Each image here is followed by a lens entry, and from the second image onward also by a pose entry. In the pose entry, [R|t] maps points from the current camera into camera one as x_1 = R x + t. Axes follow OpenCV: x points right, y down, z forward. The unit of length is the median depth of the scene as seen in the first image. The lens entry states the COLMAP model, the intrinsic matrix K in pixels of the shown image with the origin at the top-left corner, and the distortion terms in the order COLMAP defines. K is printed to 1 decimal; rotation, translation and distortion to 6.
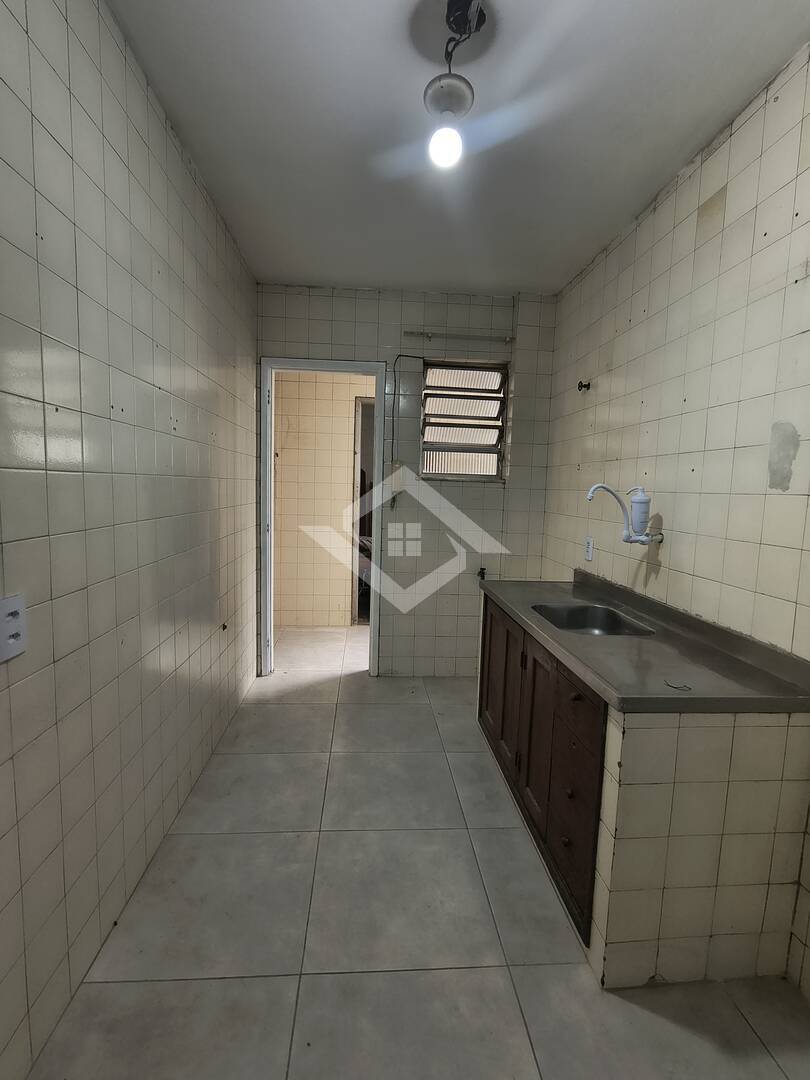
lens RADIAL K [[506.9, 0, 407.1], [0, 506.9, 541.0], [0, 0, 1]] dist [-0.004163, 0.002345]
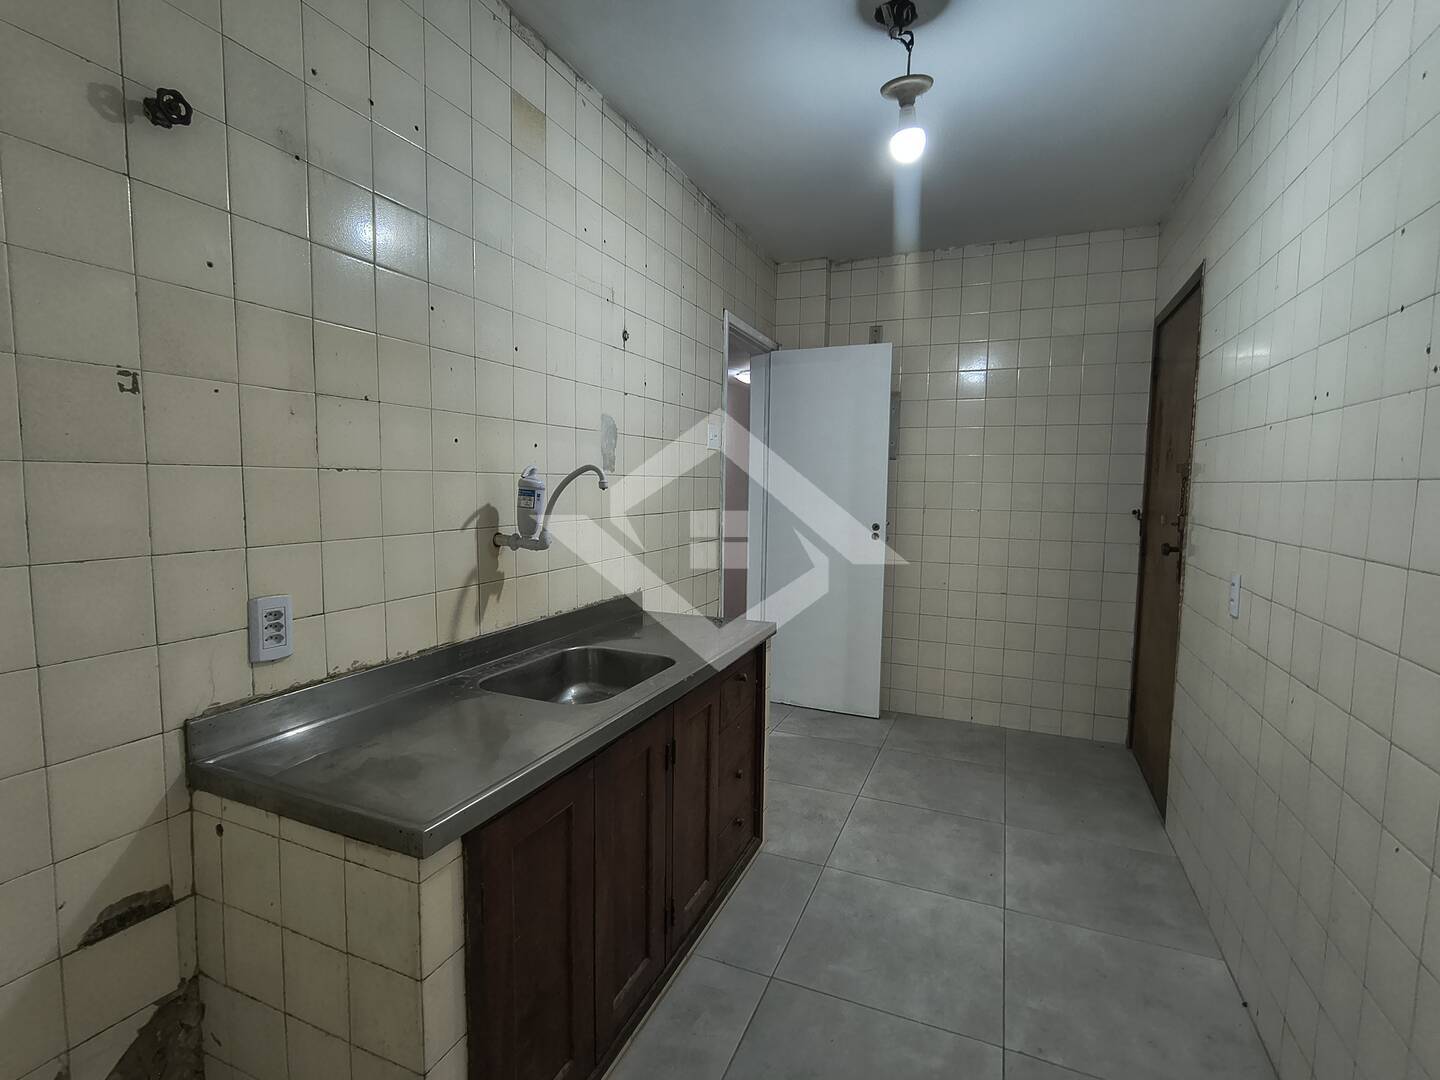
lens RADIAL K [[675.9, 0, 723.1], [0, 675.9, 538.3], [0, 0, 1]] dist [-0.004163, 0.002345]
pose [[-0.890591, -0.082460, 0.447266, -0.179679], [0.005204, 0.981514, 0.191318, -0.185865], [-0.454774, 0.172714, -0.873699, 1.711011]]
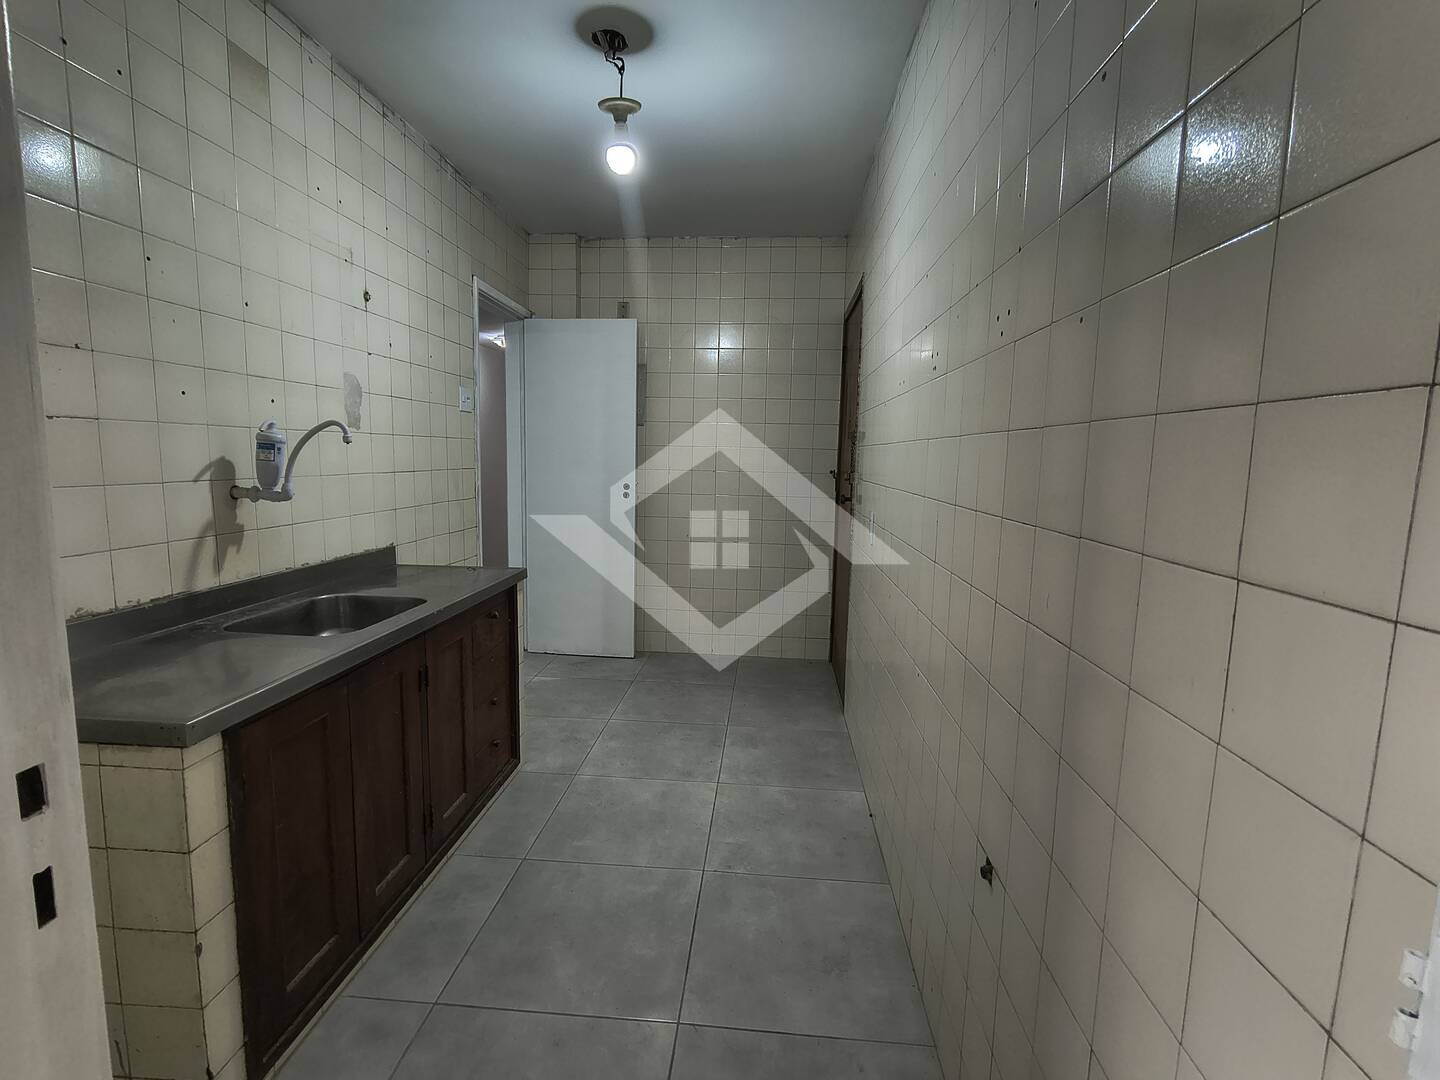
lens RADIAL K [[675.9, 0, 718.9], [0, 675.9, 538.9], [0, 0, 1]] dist [-0.004163, 0.002345]
pose [[-0.986847, -0.073854, 0.143801, -0.304222], [-0.039045, 0.972098, 0.231301, -0.190666], [-0.156871, 0.222644, -0.962196, 1.864385]]
